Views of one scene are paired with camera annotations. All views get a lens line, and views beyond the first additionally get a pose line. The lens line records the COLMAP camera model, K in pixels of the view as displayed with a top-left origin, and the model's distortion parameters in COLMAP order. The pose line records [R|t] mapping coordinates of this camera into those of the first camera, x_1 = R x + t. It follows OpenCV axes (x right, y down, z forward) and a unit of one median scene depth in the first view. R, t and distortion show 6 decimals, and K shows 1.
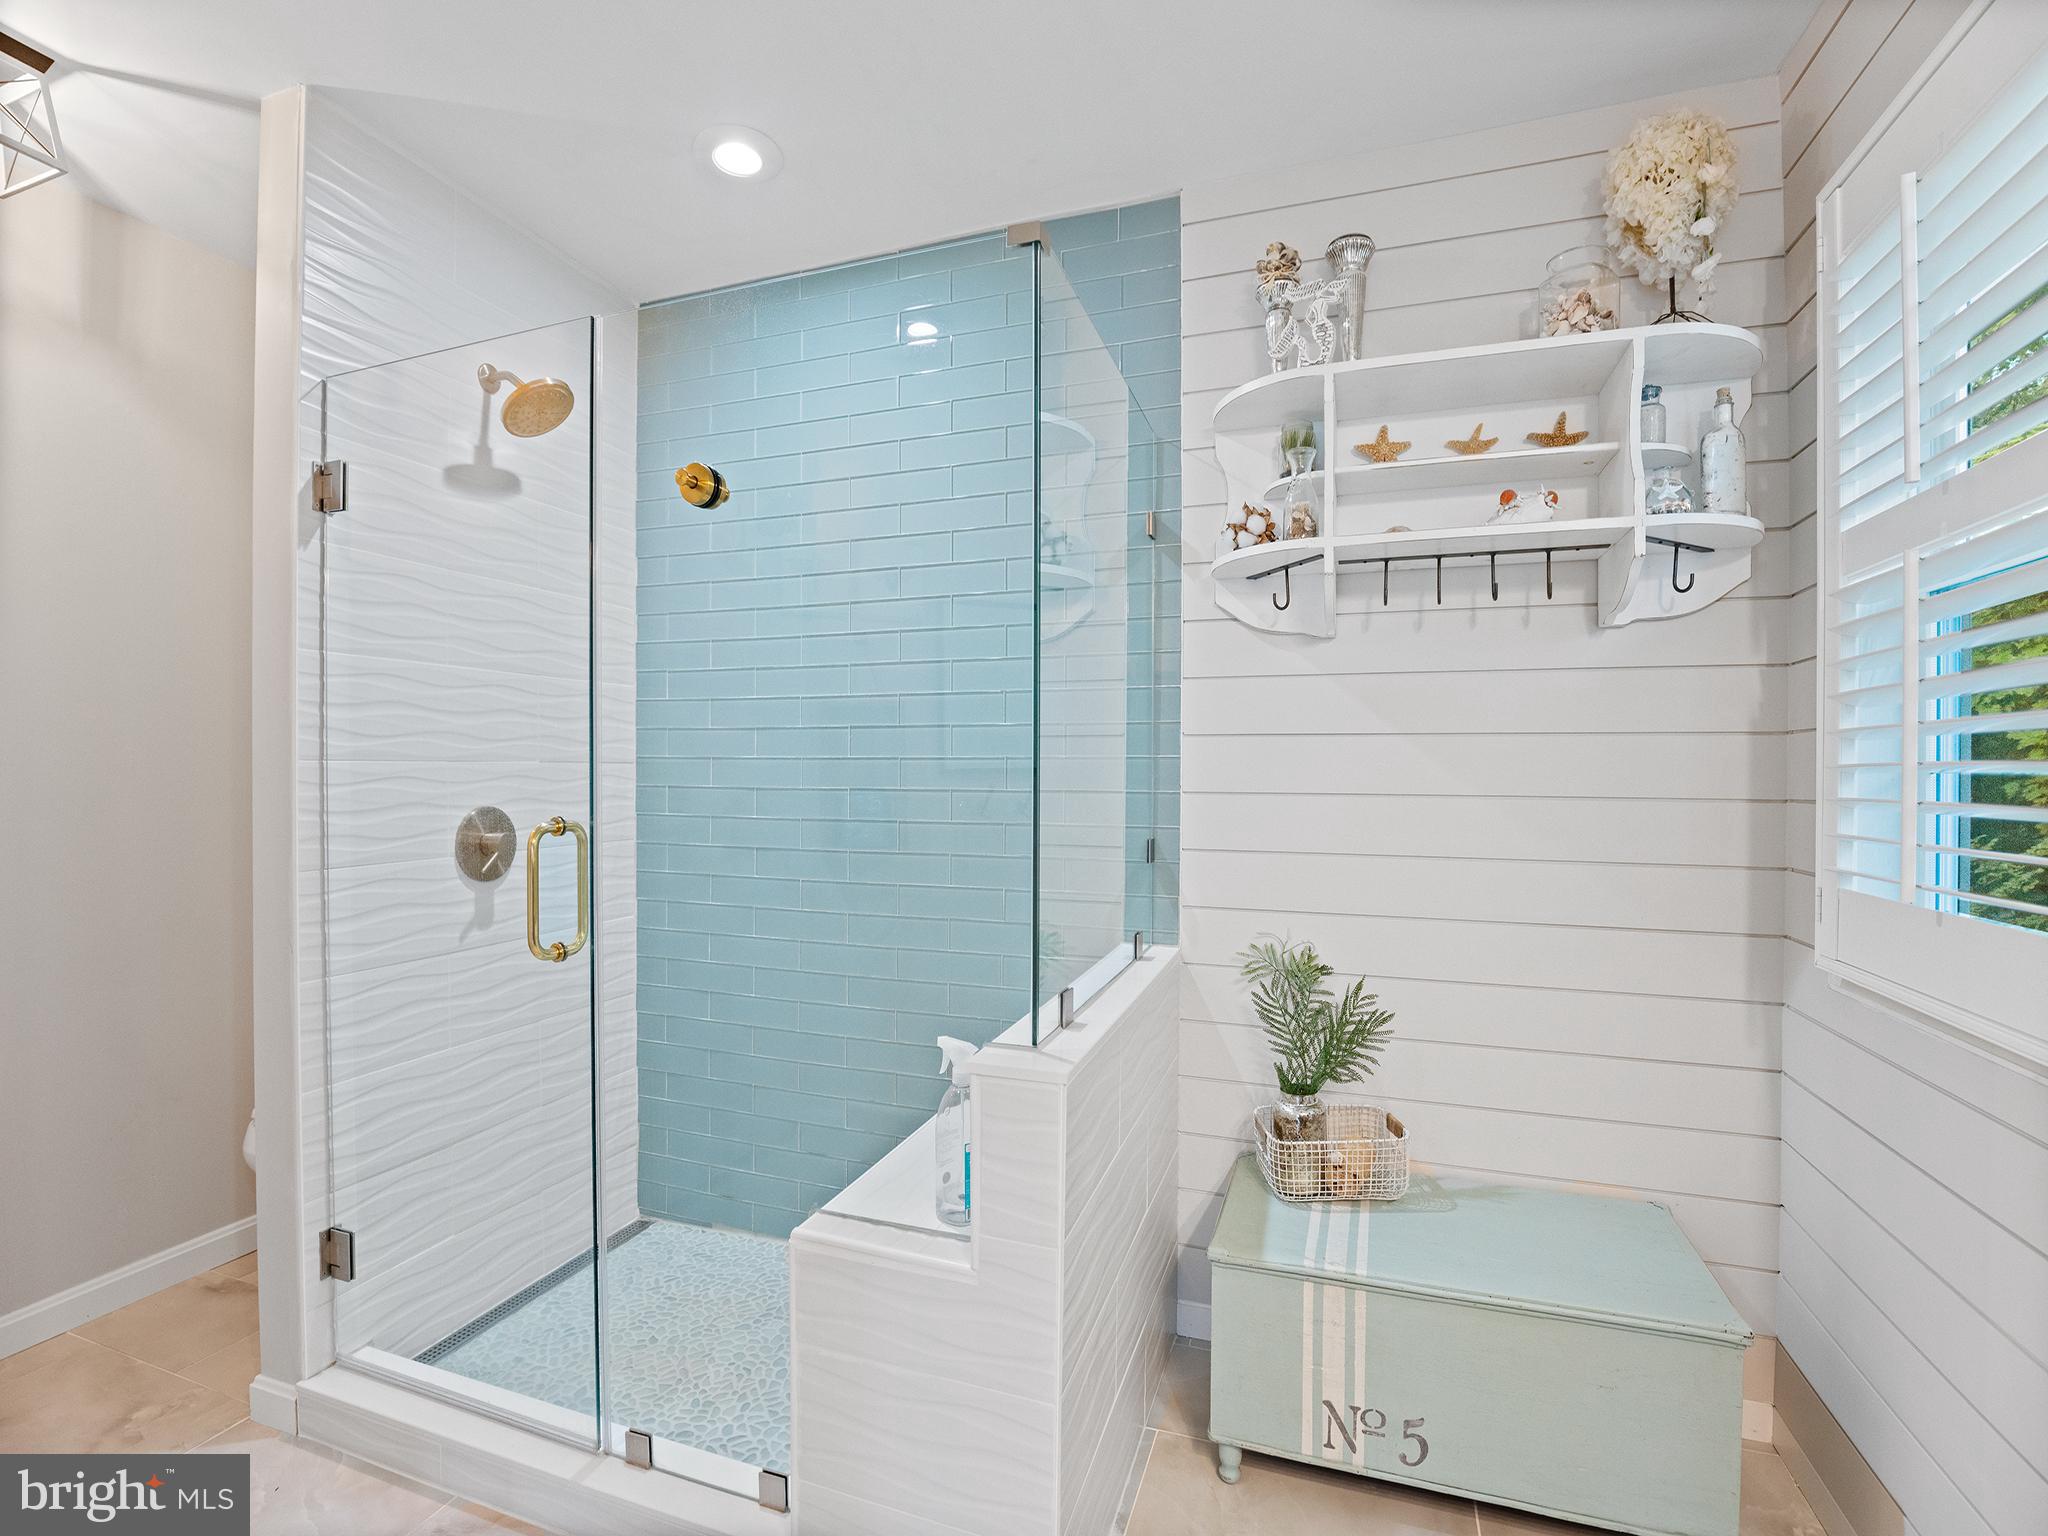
lens RADIAL K [[931.8, 0, 1028.9], [0, 931.8, 773.5], [0, 0, 1]] dist [-0.026722, 0.000231]
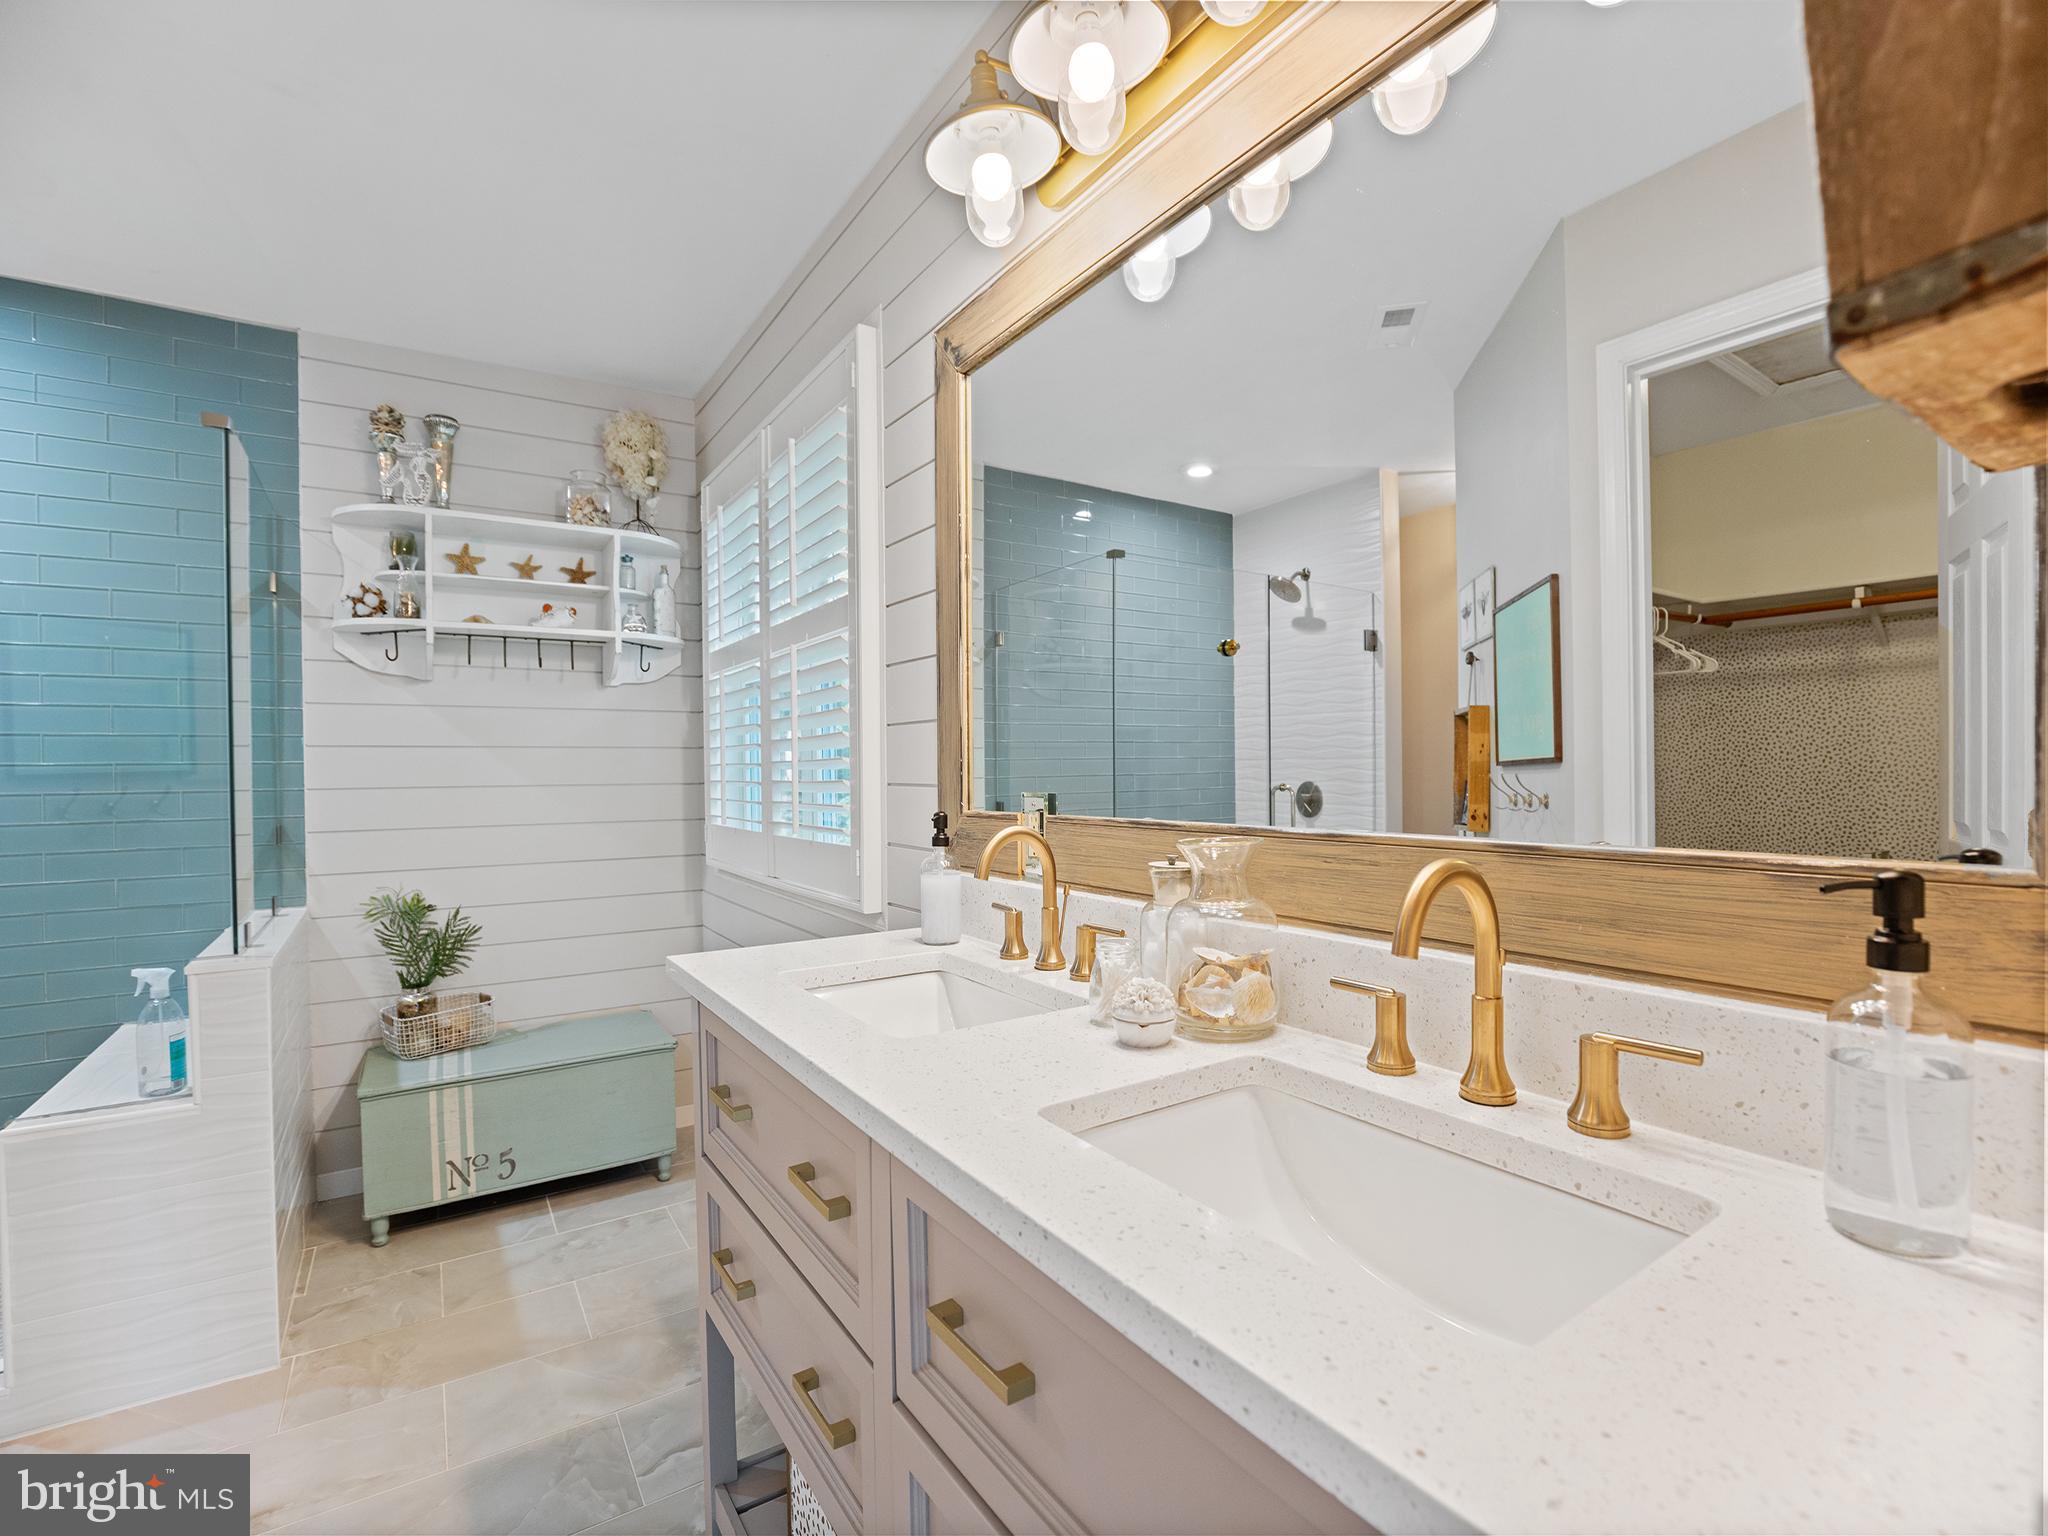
lens RADIAL K [[931.8, 0, 1035.5], [0, 931.8, 777.5], [0, 0, 1]] dist [-0.026722, 0.000231]
pose [[0.600058, -0.019113, 0.799728, -0.287436], [0.018760, 0.999776, 0.009817, 0.010725], [-0.799736, 0.009112, 0.600282, -0.688645]]
